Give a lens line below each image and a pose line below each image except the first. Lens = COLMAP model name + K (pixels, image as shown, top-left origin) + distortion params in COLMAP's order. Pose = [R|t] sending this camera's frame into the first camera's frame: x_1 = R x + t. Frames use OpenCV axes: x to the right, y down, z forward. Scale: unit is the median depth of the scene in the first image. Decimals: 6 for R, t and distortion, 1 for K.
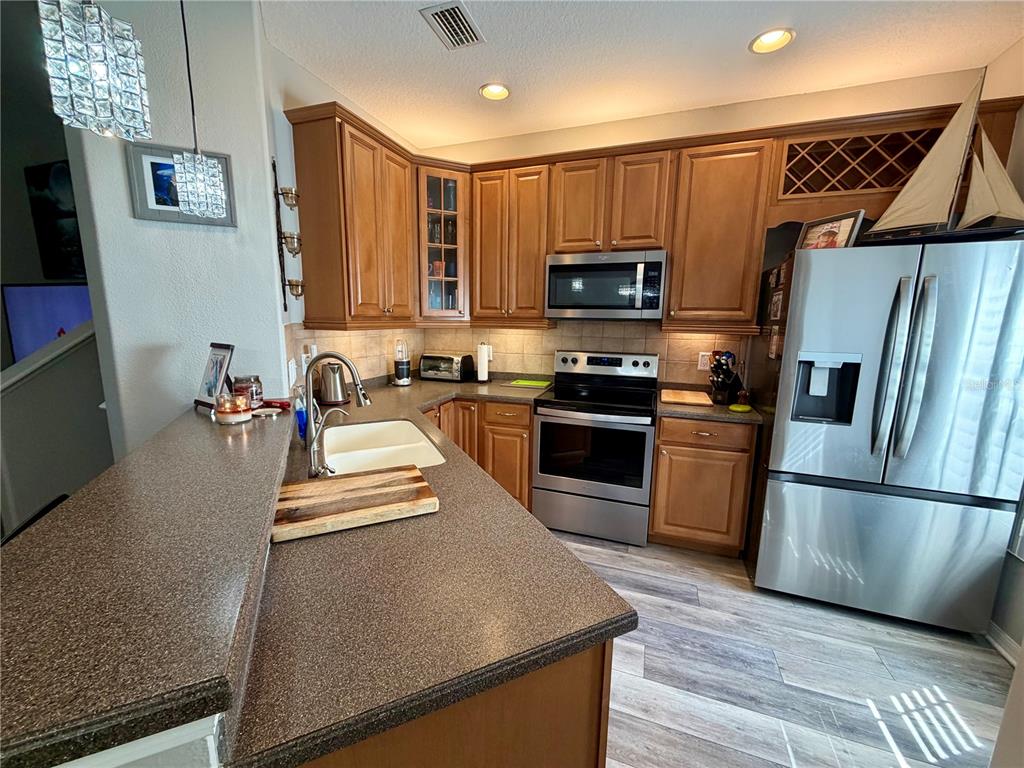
lens RADIAL K [[408.3, 0, 513.0], [0, 408.3, 383.3], [0, 0, 1]] dist [0.001445, -0.000282]
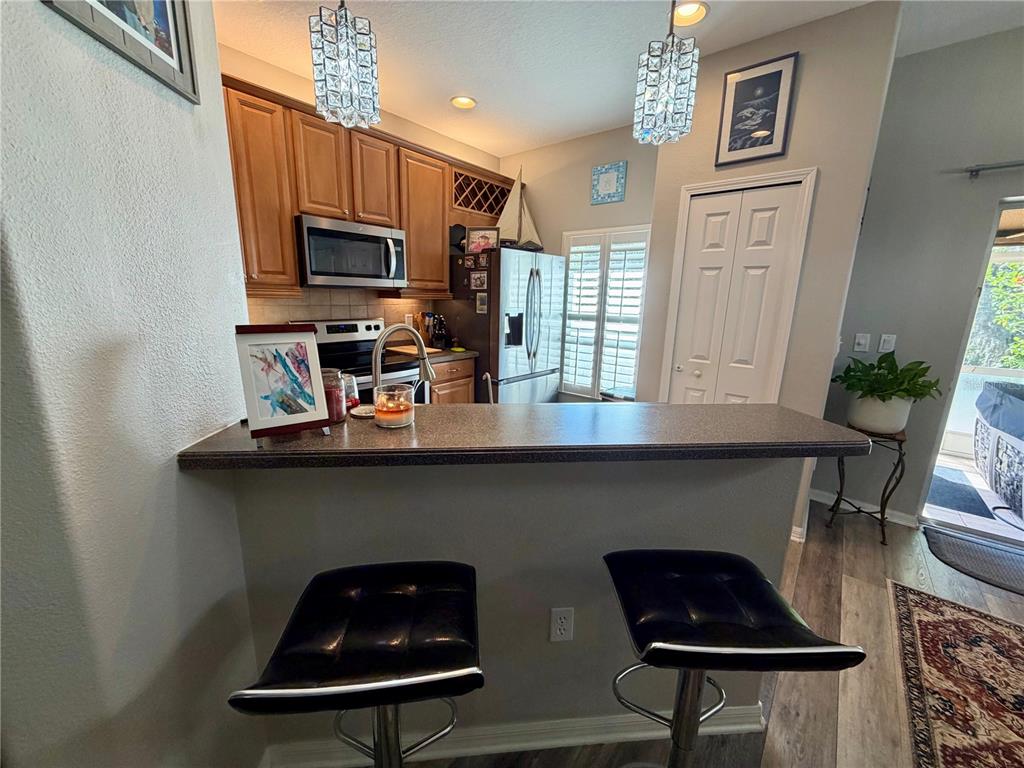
lens RADIAL K [[408.3, 0, 513.0], [0, 408.3, 384.8], [0, 0, 1]] dist [0.001445, -0.000282]
pose [[0.327228, -0.209248, 0.921486, -0.778440], [0.135507, 0.975486, 0.173390, -0.044883], [-0.935179, 0.068130, 0.347561, 0.314917]]
